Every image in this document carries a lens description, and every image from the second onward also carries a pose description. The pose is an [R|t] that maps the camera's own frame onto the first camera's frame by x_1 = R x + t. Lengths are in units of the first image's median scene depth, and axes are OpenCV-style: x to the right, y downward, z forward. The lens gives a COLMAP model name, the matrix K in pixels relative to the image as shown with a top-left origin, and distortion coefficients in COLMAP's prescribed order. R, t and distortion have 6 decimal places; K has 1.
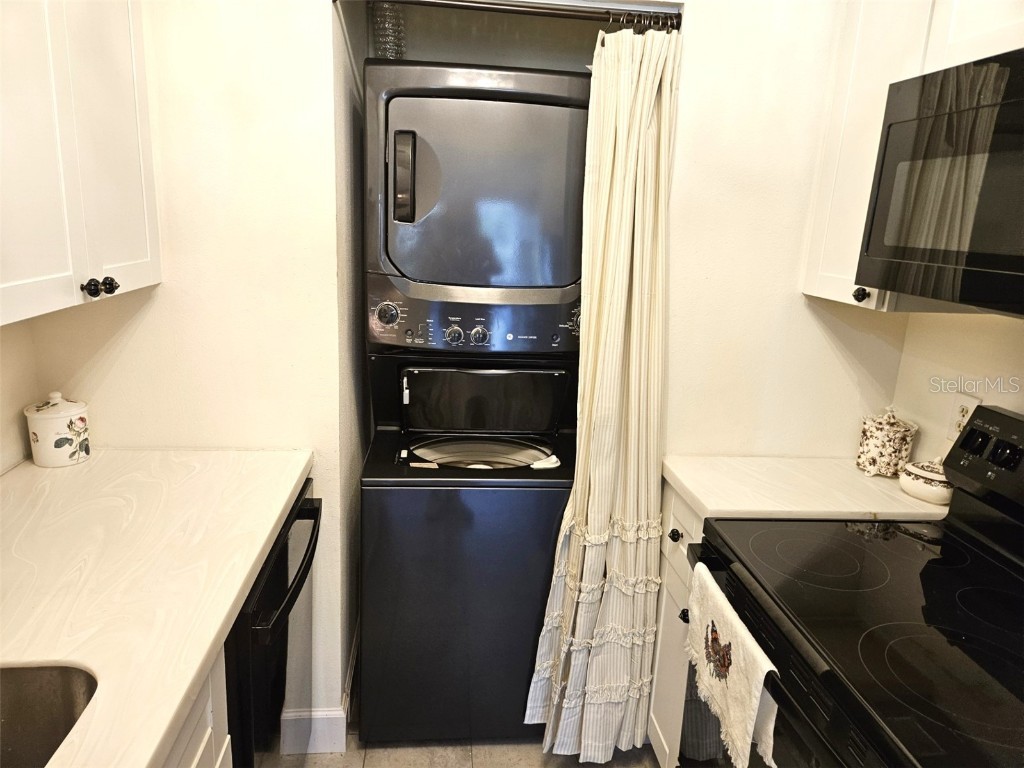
lens RADIAL K [[686.9, 0, 509.4], [0, 686.9, 379.3], [0, 0, 1]] dist [0.065341, -0.045652]
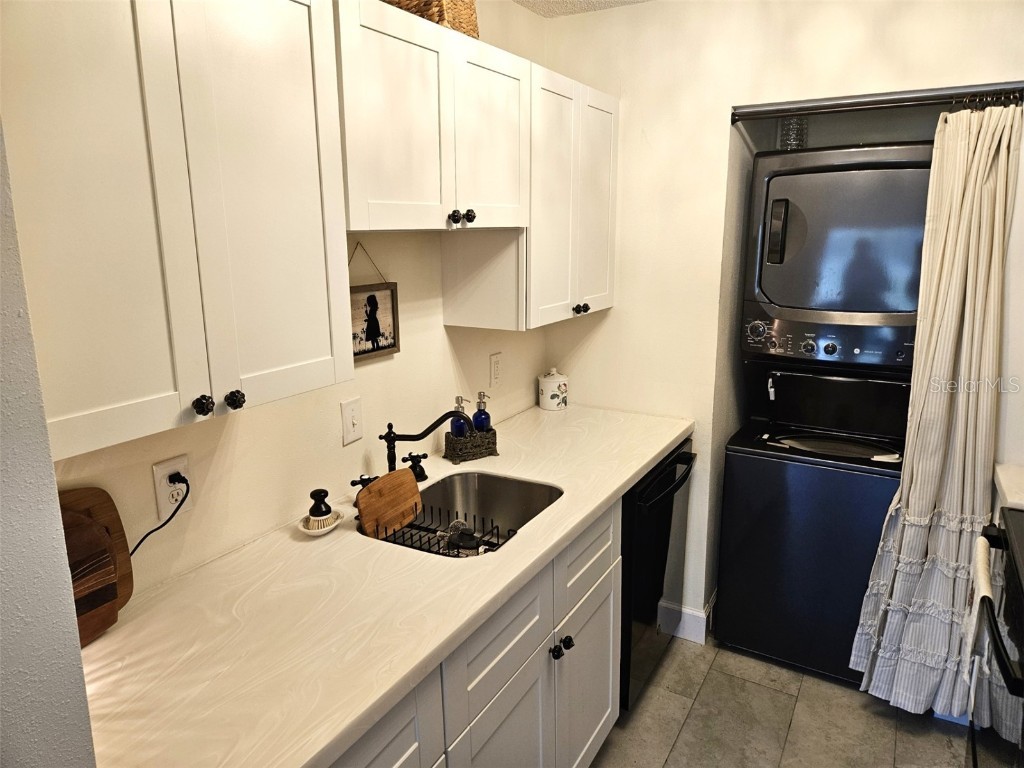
lens RADIAL K [[684.8, 0, 512.9], [0, 684.8, 373.0], [0, 0, 1]] dist [0.039017, -0.017663]
pose [[0.812976, 0.069539, -0.578130, 0.233142], [-0.093545, 0.995545, -0.011797, 0.053962], [0.574734, 0.063672, 0.815860, -0.407491]]
